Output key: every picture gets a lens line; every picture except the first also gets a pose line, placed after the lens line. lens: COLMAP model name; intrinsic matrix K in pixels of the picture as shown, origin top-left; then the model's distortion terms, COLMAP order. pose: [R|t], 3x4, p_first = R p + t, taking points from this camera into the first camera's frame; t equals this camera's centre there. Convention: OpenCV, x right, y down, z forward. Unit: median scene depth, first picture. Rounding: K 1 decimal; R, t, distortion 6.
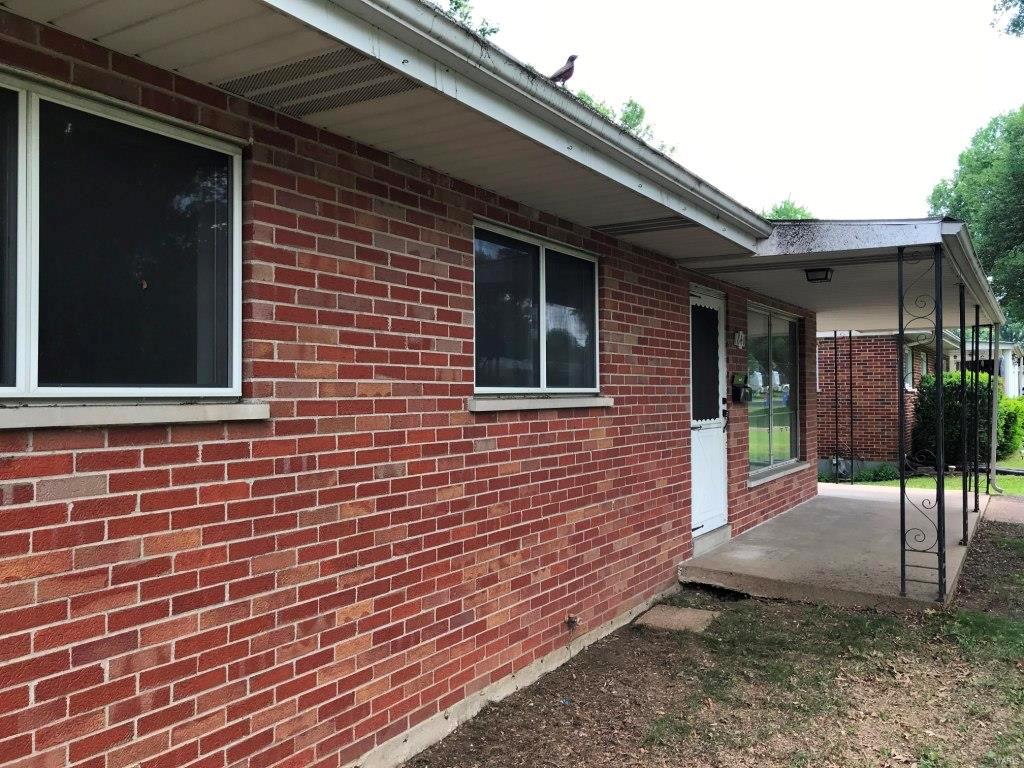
lens RADIAL K [[845.4, 0, 505.4], [0, 845.4, 376.7], [0, 0, 1]] dist [0.038328, -0.045530]
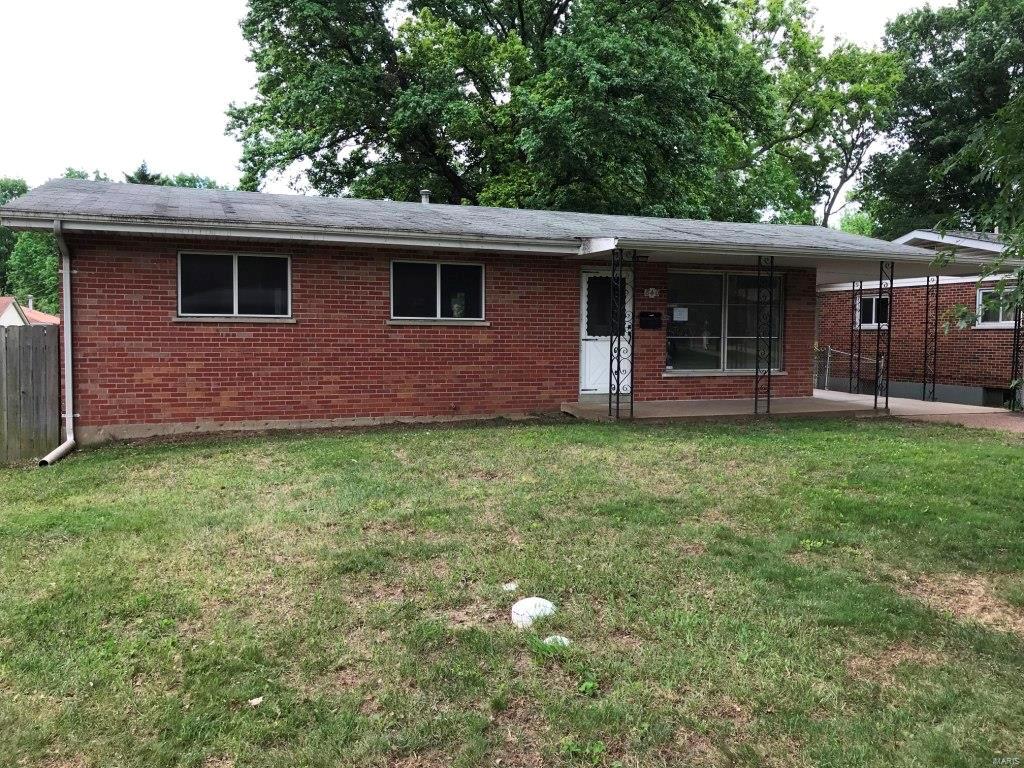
lens RADIAL K [[845.4, 0, 518.7], [0, 845.4, 385.2], [0, 0, 1]] dist [0.038328, -0.045530]
pose [[0.804205, 0.042790, -0.592810, 2.561679], [0.001117, 0.997294, 0.073502, 0.043037], [0.594352, -0.059772, 0.801981, -1.393402]]
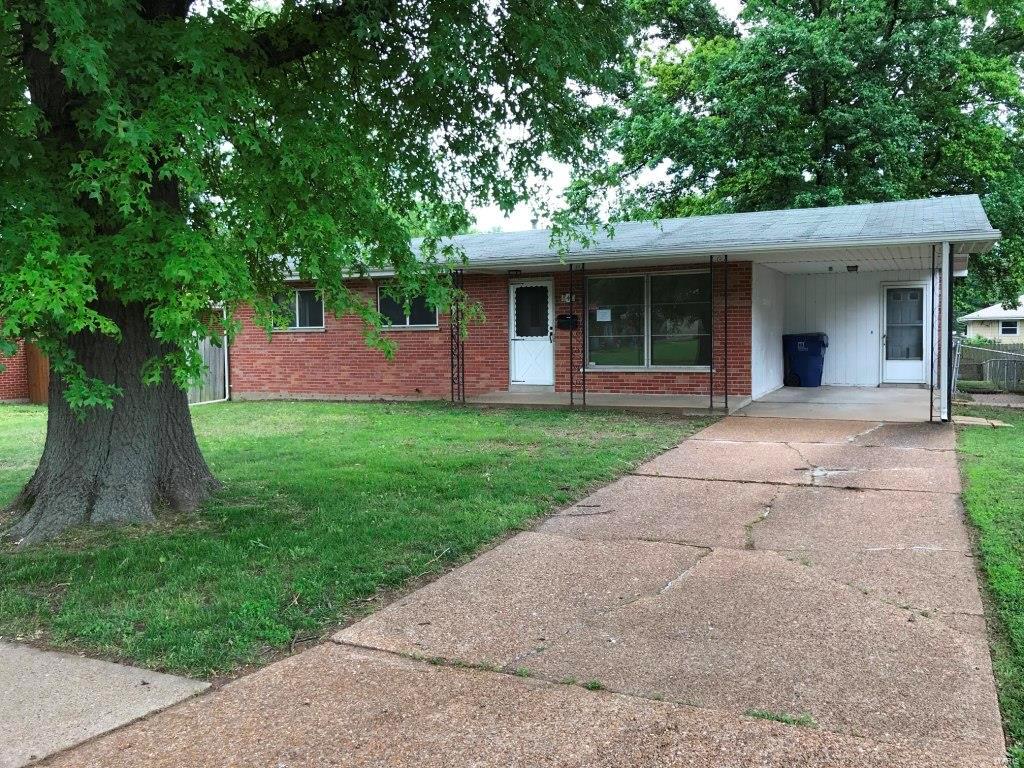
lens RADIAL K [[845.4, 0, 519.6], [0, 845.4, 385.2], [0, 0, 1]] dist [0.038328, -0.045530]
pose [[0.113495, 0.061818, -0.991614, 5.259685], [0.029565, 0.997410, 0.065563, 0.065872], [0.993099, -0.036758, 0.111373, 1.482683]]
